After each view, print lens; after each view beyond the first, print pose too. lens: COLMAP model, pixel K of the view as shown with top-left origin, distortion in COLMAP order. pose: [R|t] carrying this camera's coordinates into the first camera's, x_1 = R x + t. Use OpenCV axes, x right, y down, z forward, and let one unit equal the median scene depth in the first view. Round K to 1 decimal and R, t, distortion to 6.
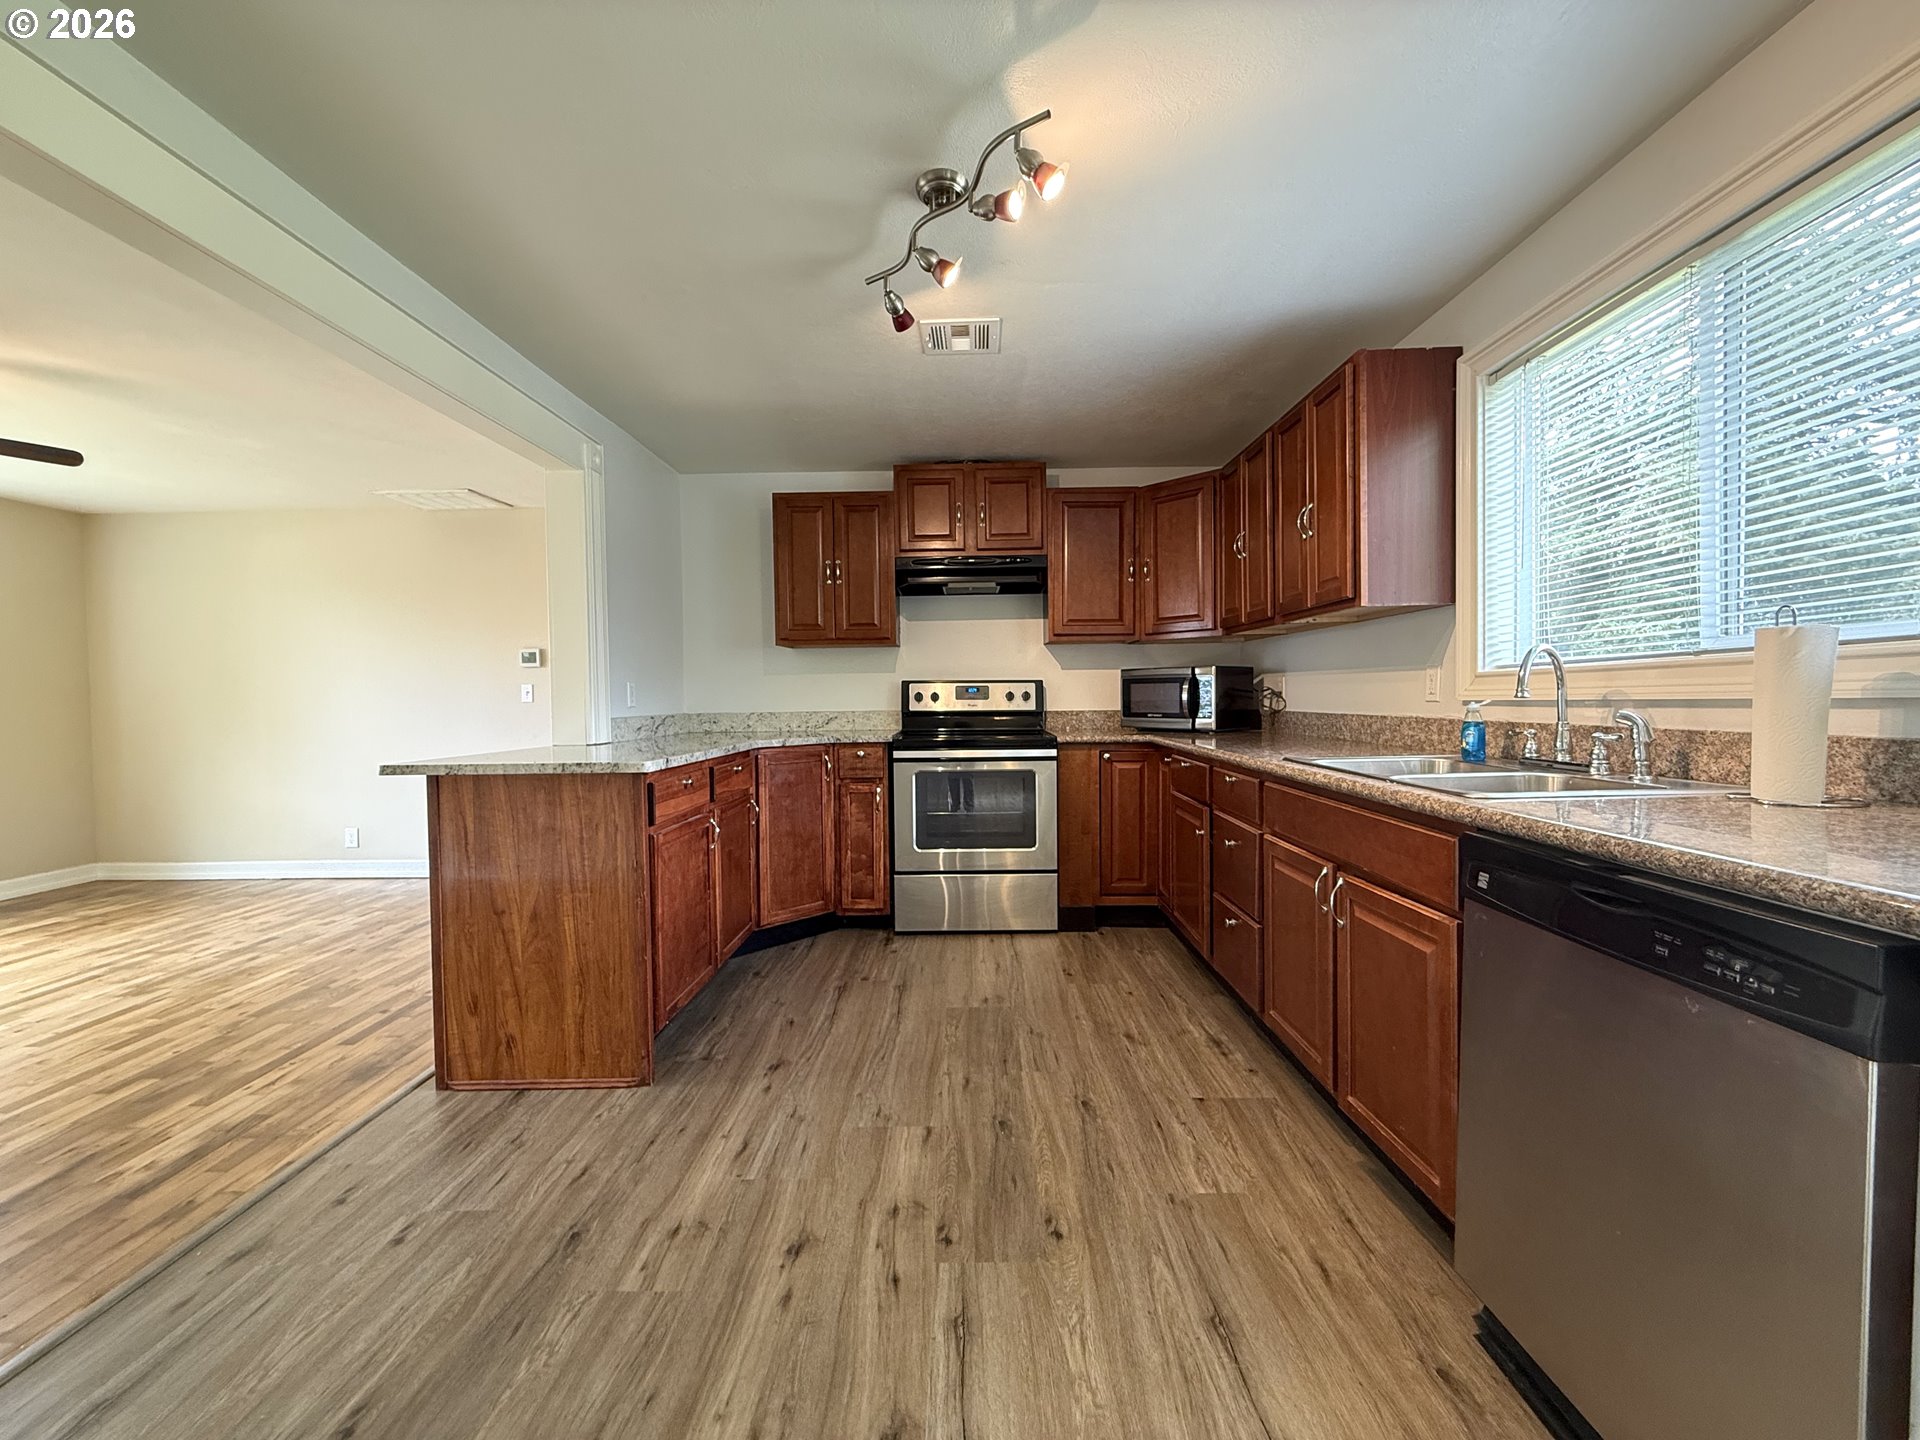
lens RADIAL K [[764.2, 0, 953.2], [0, 764.2, 718.1], [0, 0, 1]] dist [0.000151, 0.000118]
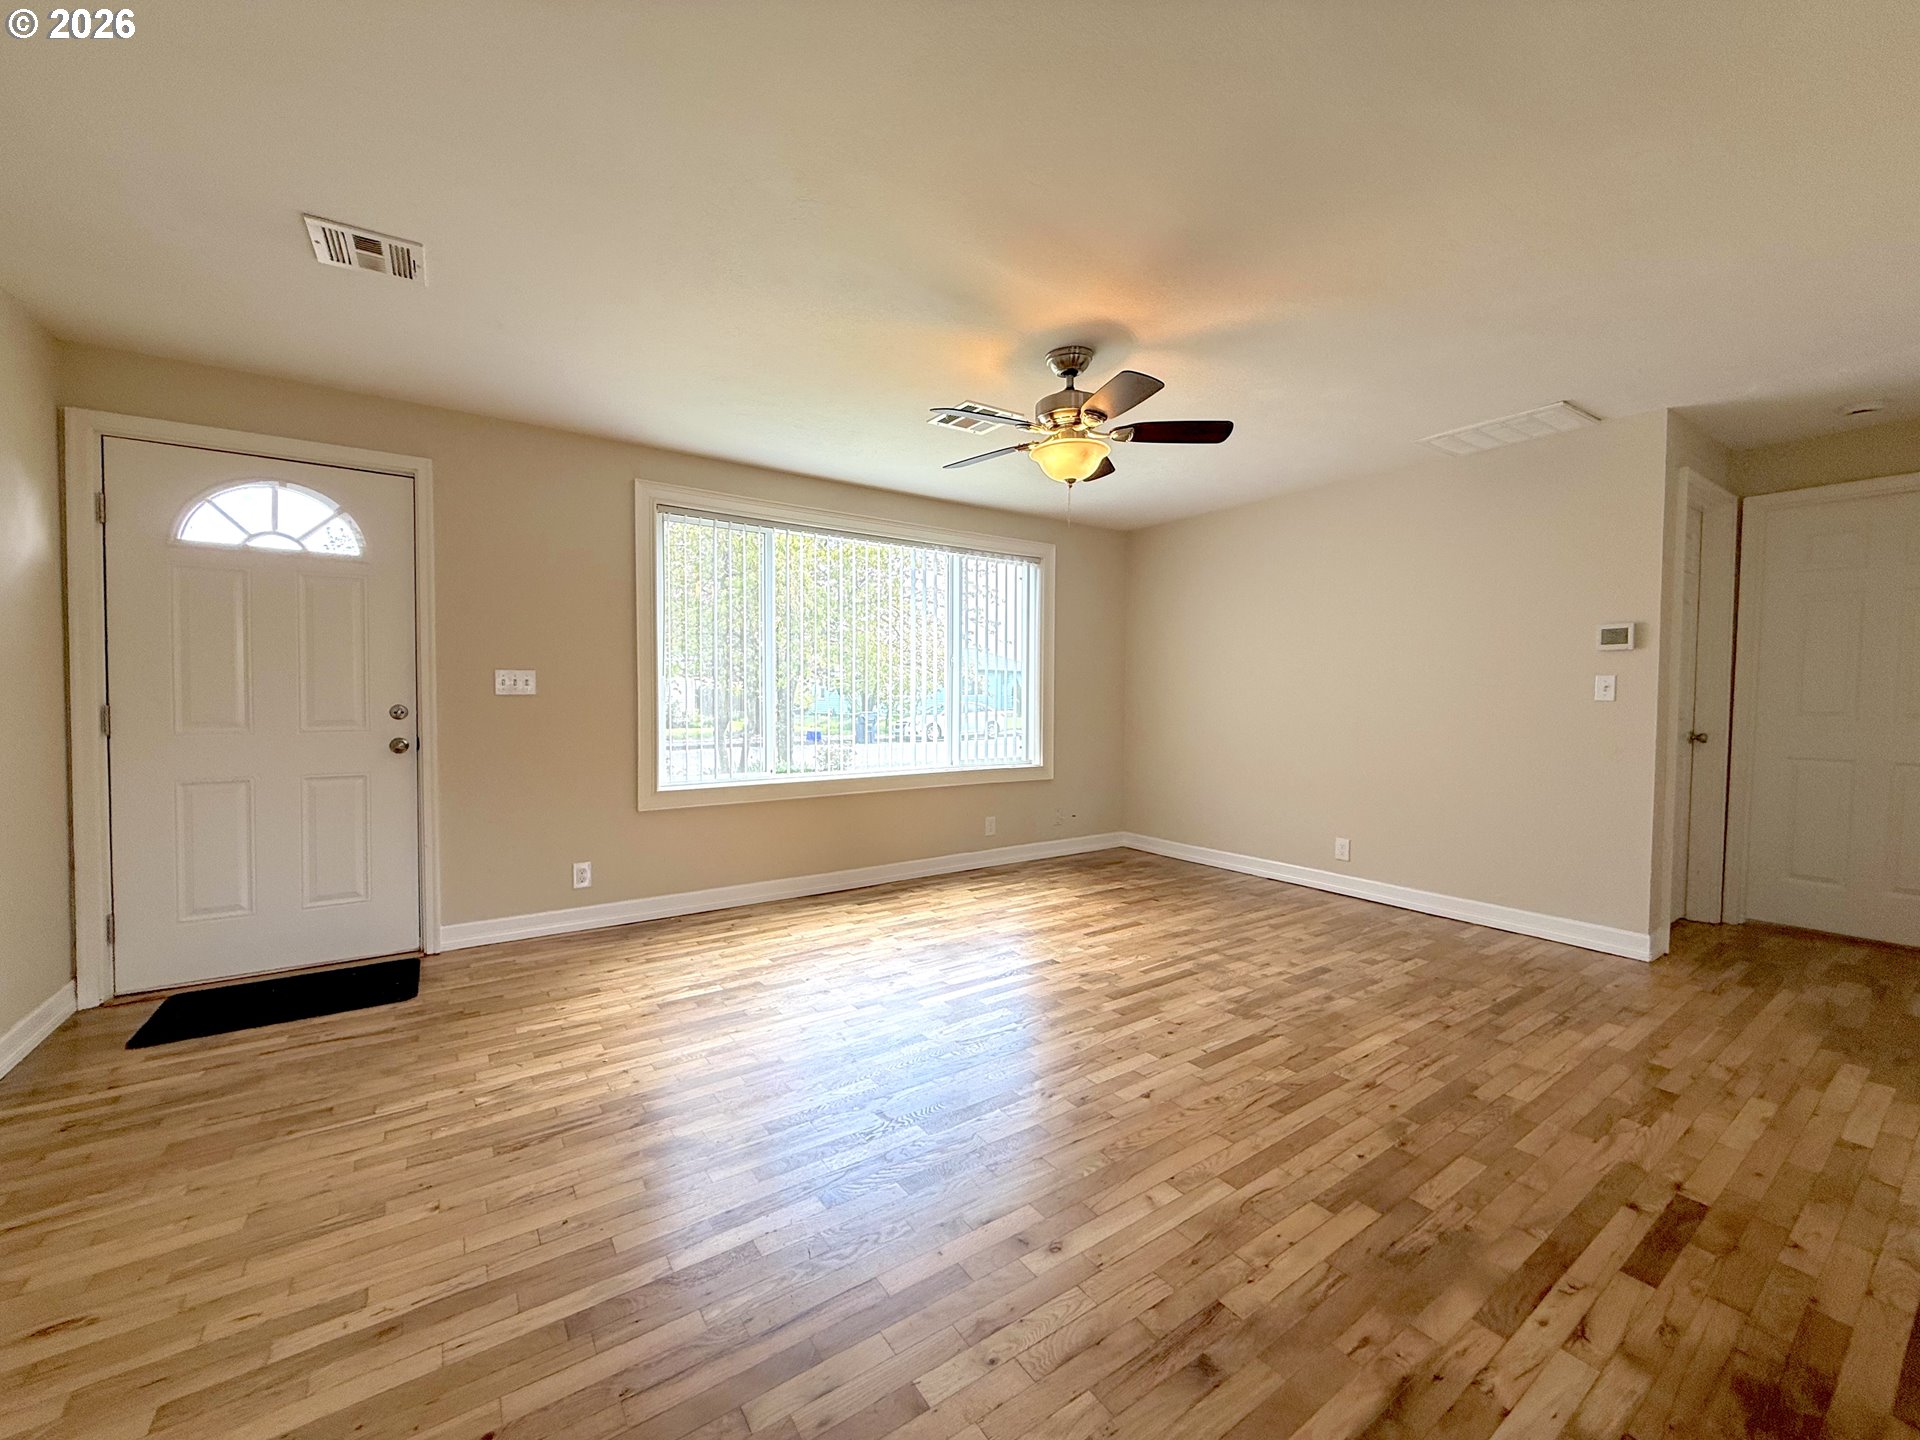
lens RADIAL K [[764.2, 0, 954.1], [0, 764.2, 718.1], [0, 0, 1]] dist [0.000151, 0.000118]
pose [[0.578660, 0.039227, -0.814625, -0.706163], [-0.035790, 0.999102, 0.022687, 0.000032], [0.814783, 0.016028, 0.579545, 0.244773]]
